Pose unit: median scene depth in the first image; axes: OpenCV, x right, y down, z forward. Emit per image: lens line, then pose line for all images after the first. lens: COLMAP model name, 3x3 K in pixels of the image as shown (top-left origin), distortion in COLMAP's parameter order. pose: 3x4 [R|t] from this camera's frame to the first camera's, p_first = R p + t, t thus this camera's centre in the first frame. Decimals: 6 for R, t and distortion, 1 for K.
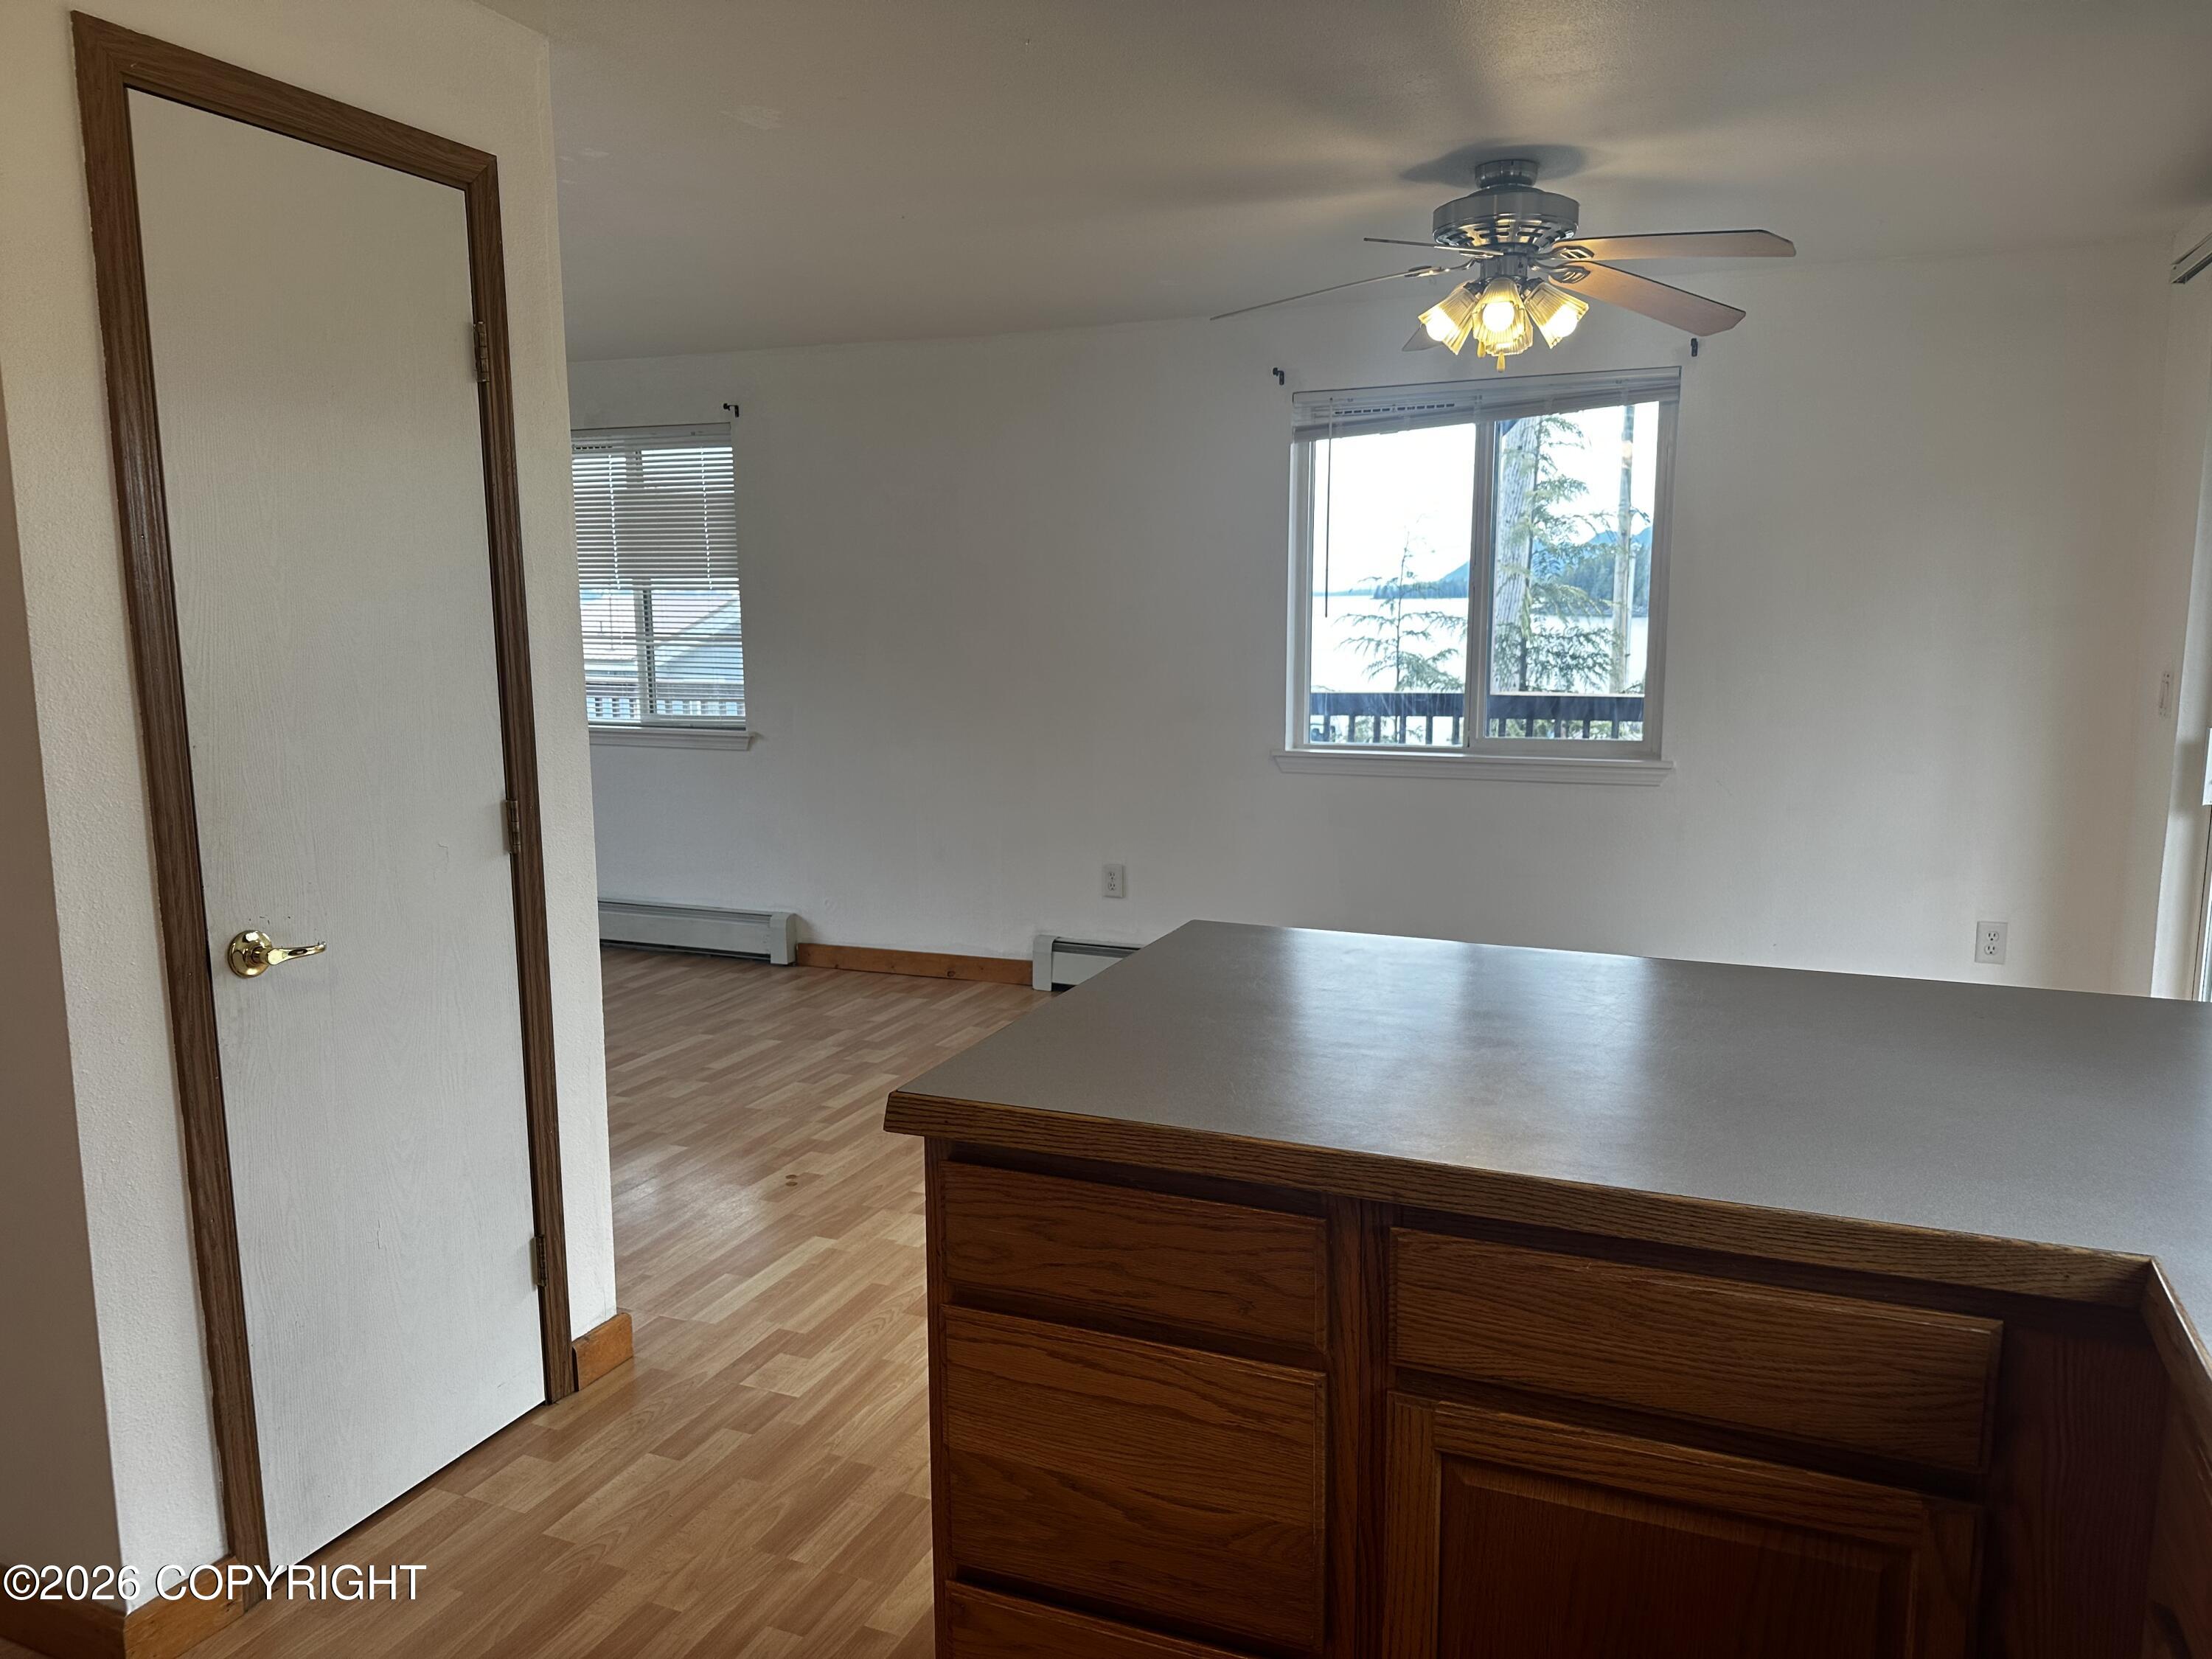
lens RADIAL K [[1560.6, 0, 1106.0], [0, 1560.6, 829.5], [0, 0, 1]] dist [0.090528, -0.118309]
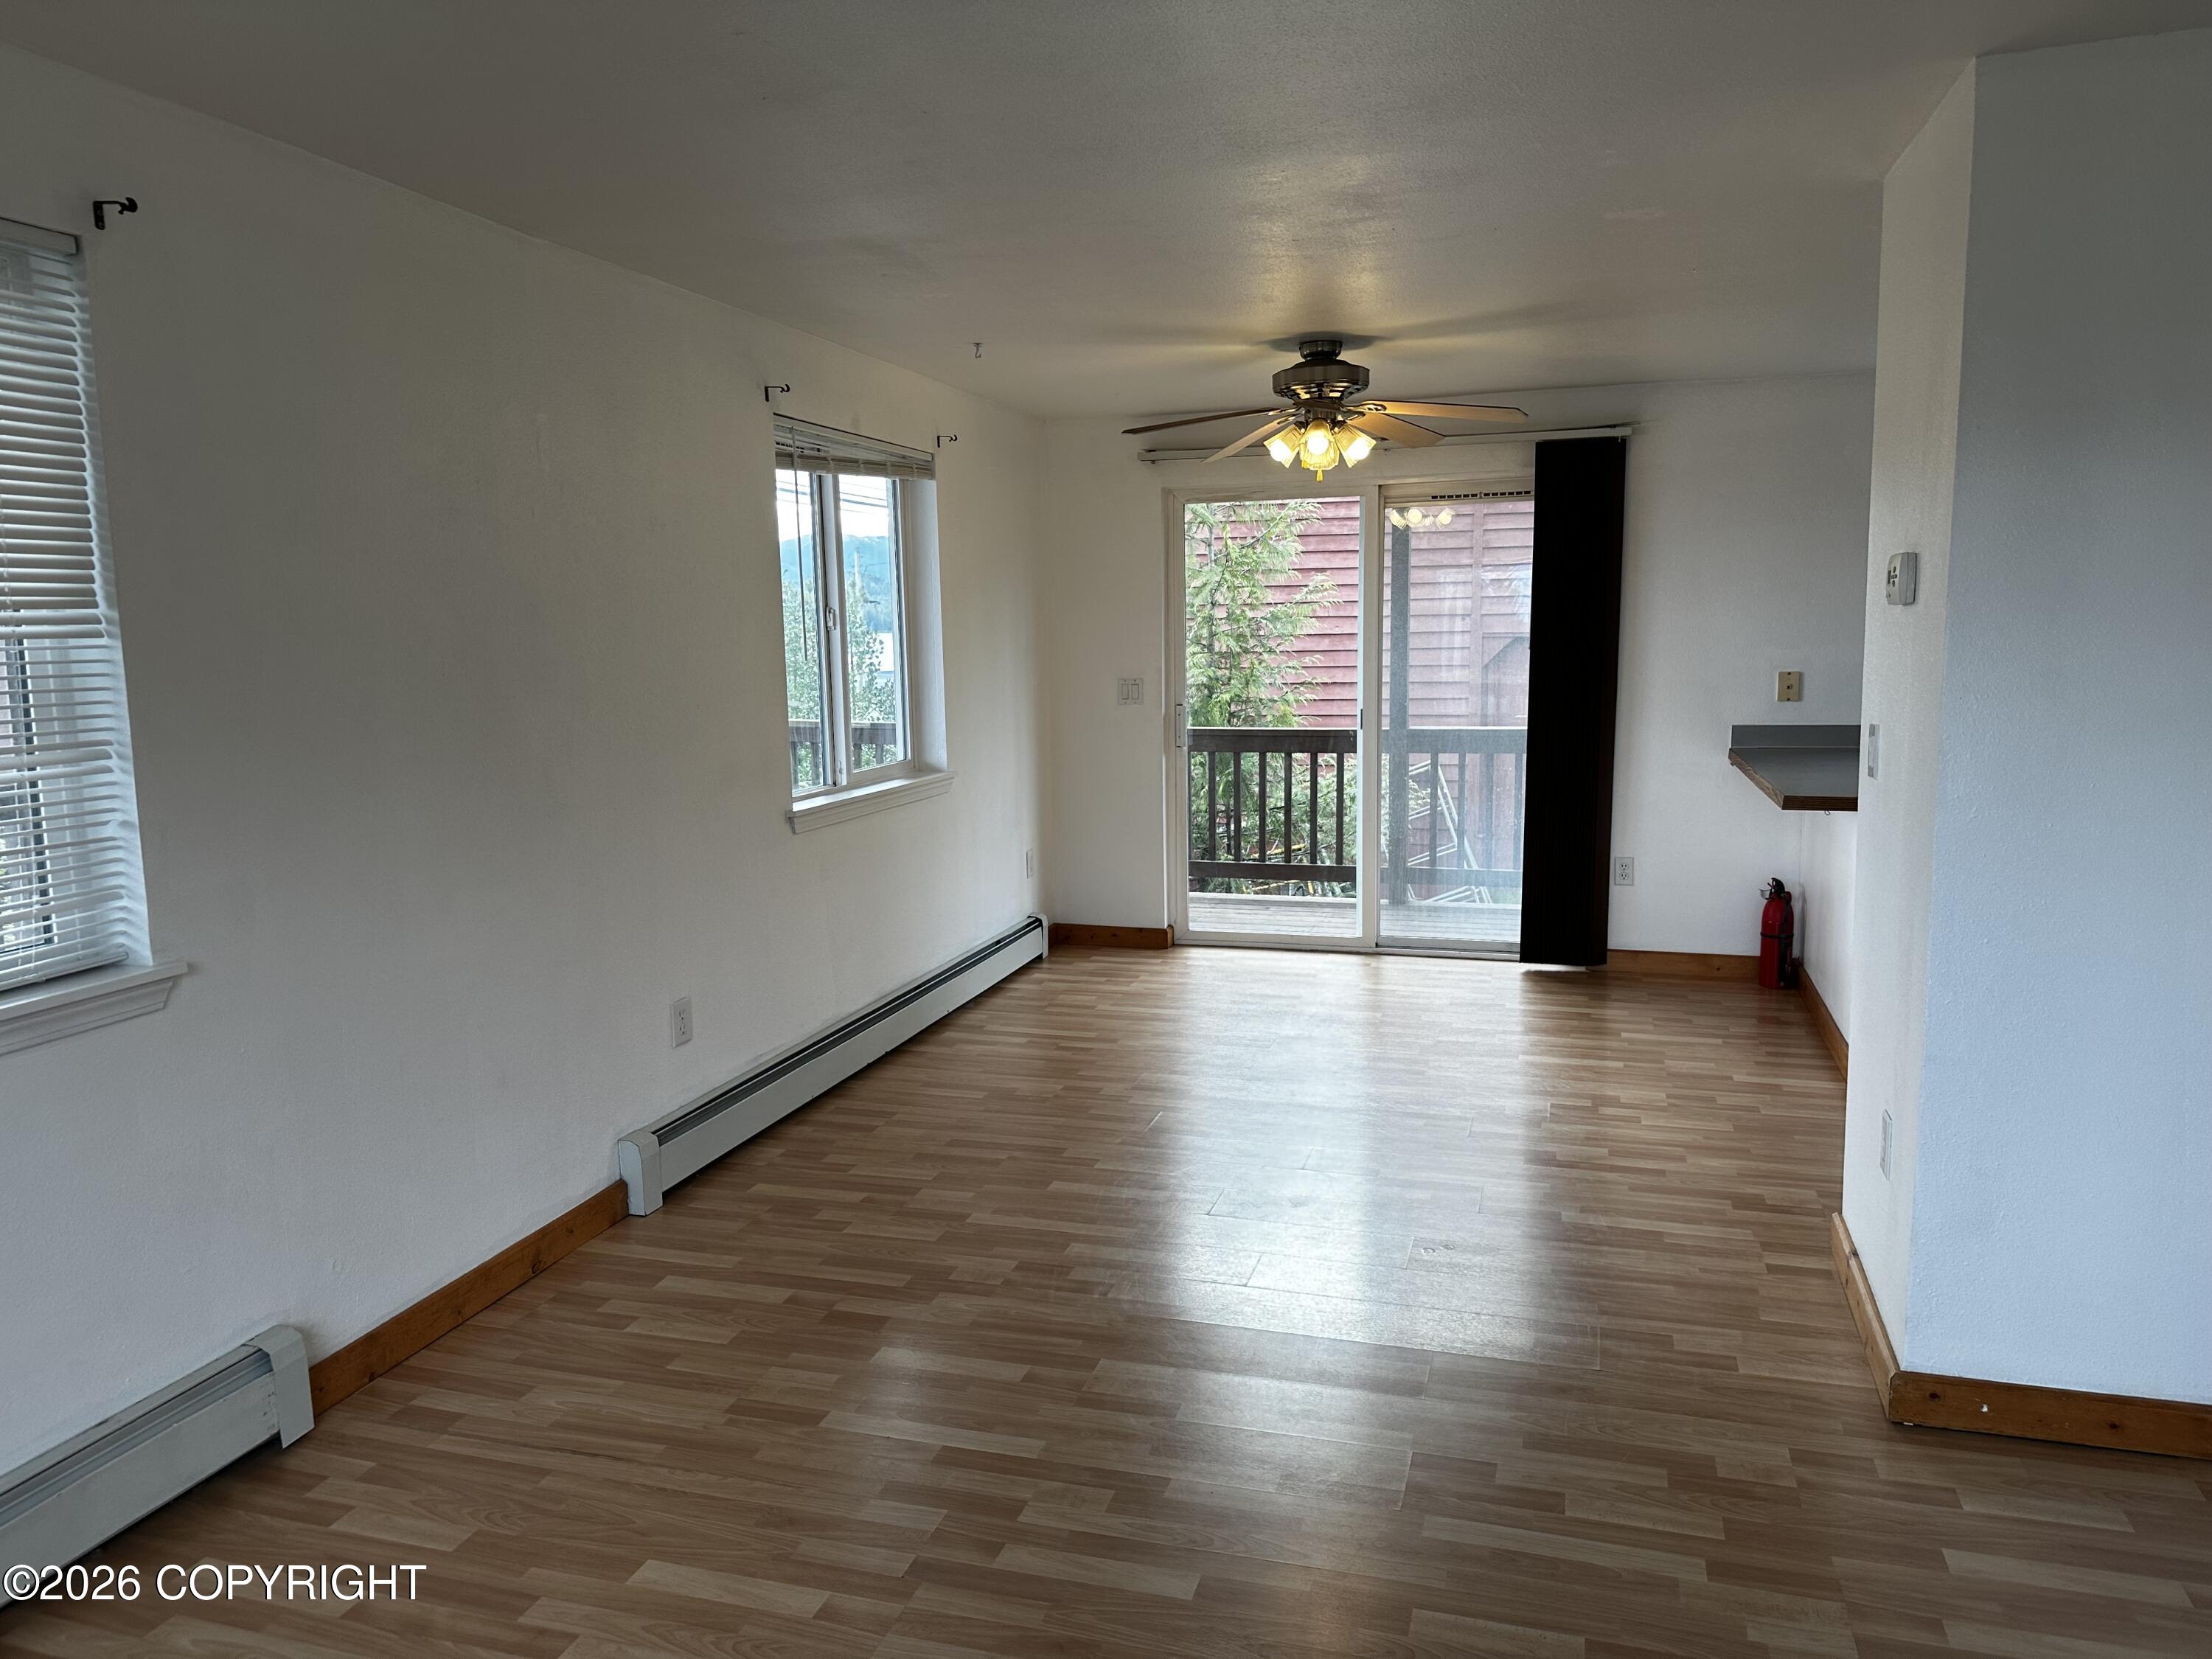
lens RADIAL K [[1560.6, 0, 1106.0], [0, 1560.6, 829.5], [0, 0, 1]] dist [0.090528, -0.118309]
pose [[-0.112327, -0.123924, 0.985914, -0.783621], [0.163792, 0.976312, 0.141378, -0.136155], [-0.980079, 0.177365, -0.089369, 0.899048]]
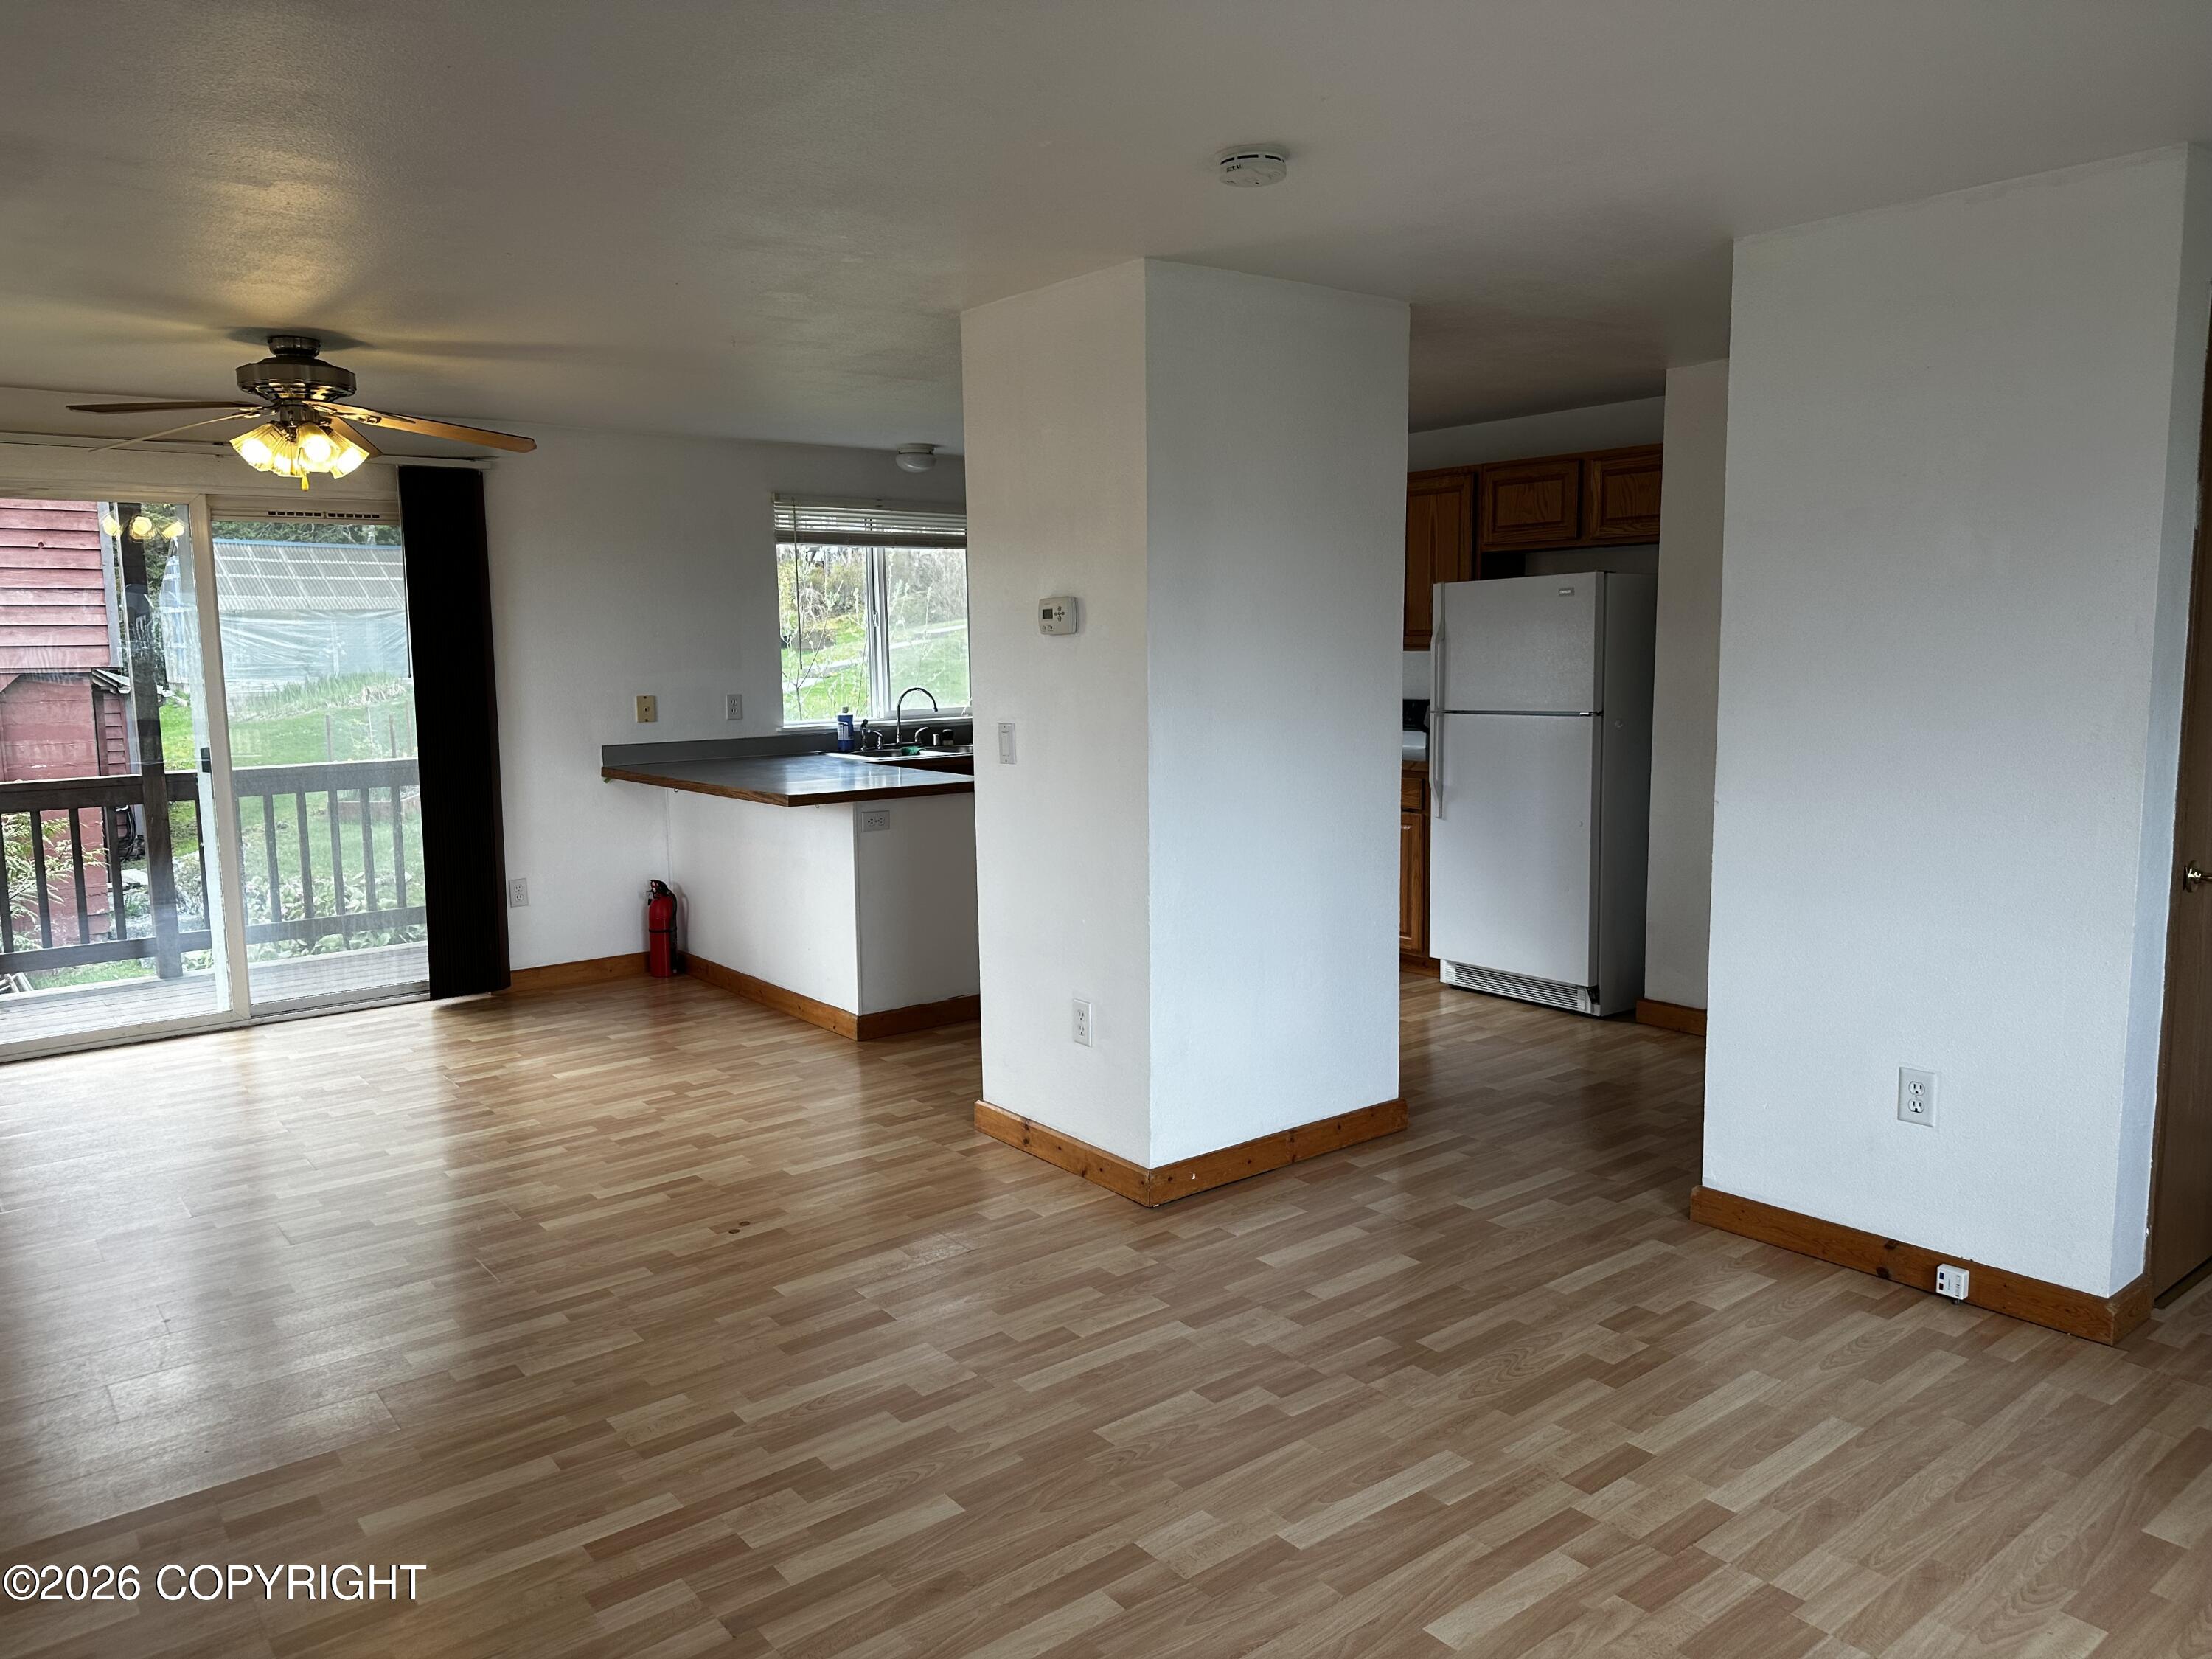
lens RADIAL K [[1560.6, 0, 1106.0], [0, 1560.6, 829.5], [0, 0, 1]] dist [0.090528, -0.118309]
pose [[-0.879850, -0.039933, 0.473572, -0.638163], [0.091115, 0.963805, 0.250555, -0.185439], [-0.466436, 0.263600, -0.844365, 1.222475]]
